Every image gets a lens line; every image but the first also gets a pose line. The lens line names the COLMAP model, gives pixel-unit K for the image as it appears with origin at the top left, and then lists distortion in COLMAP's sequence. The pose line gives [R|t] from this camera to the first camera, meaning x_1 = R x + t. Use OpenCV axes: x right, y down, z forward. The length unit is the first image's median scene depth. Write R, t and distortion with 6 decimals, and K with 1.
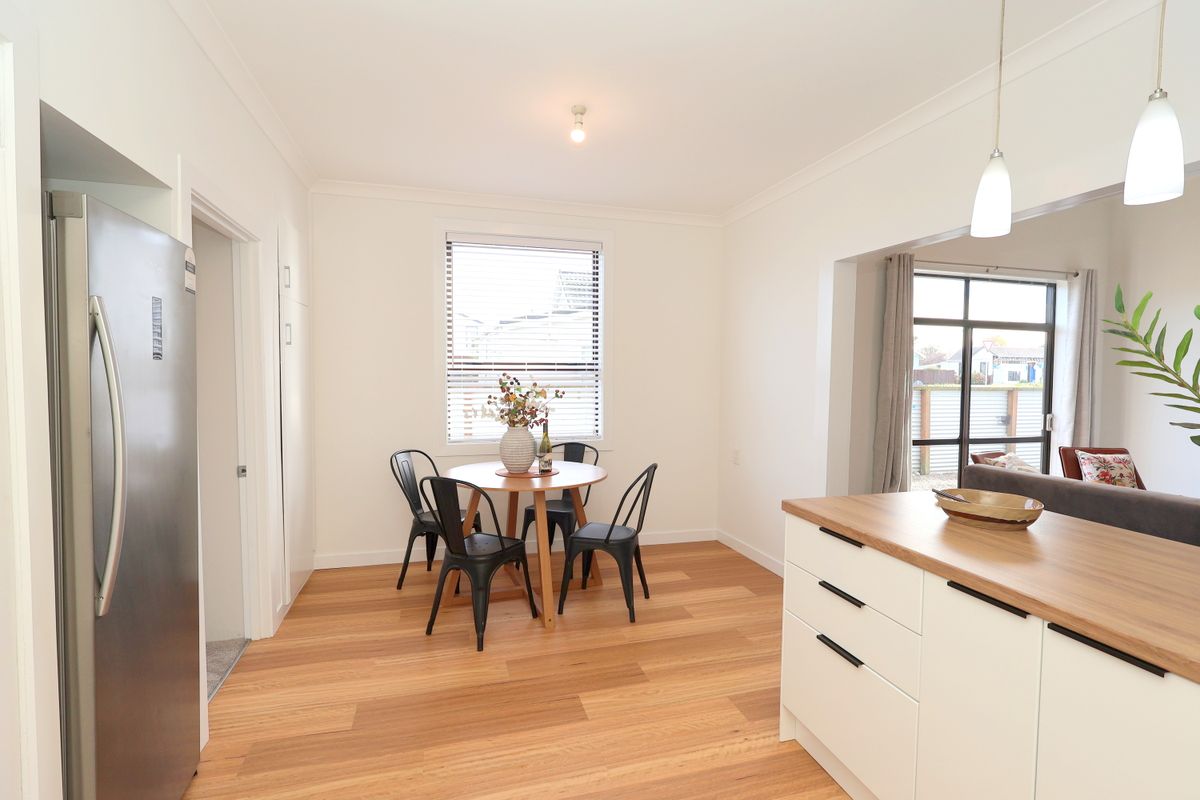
lens RADIAL K [[559.5, 0, 604.4], [0, 559.5, 400.4], [0, 0, 1]] dist [-0.001115, -0.000272]
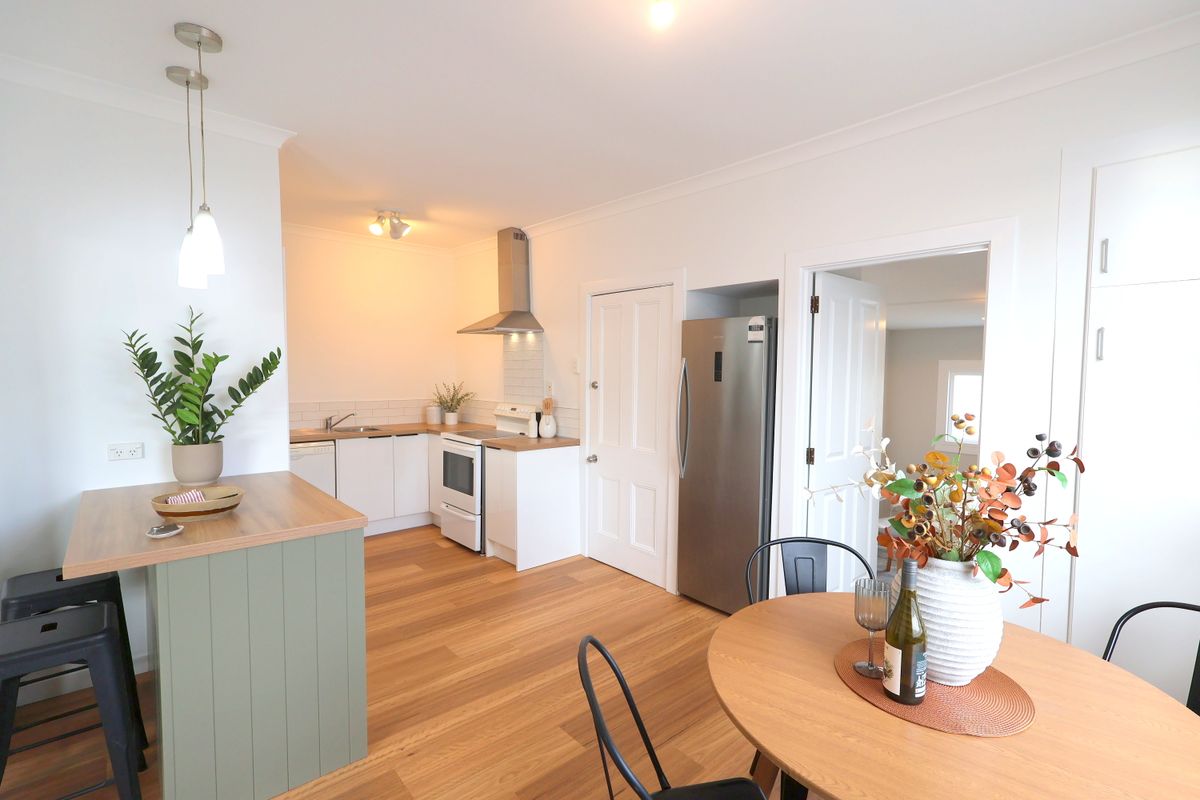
lens RADIAL K [[559.5, 0, 595.1], [0, 559.5, 398.6], [0, 0, 1]] dist [-0.001115, -0.000272]
pose [[-0.910901, 0.008352, -0.412540, 0.346573], [-0.033870, 0.994908, 0.094930, -0.138133], [0.411232, 0.100445, -0.905980, 1.992772]]
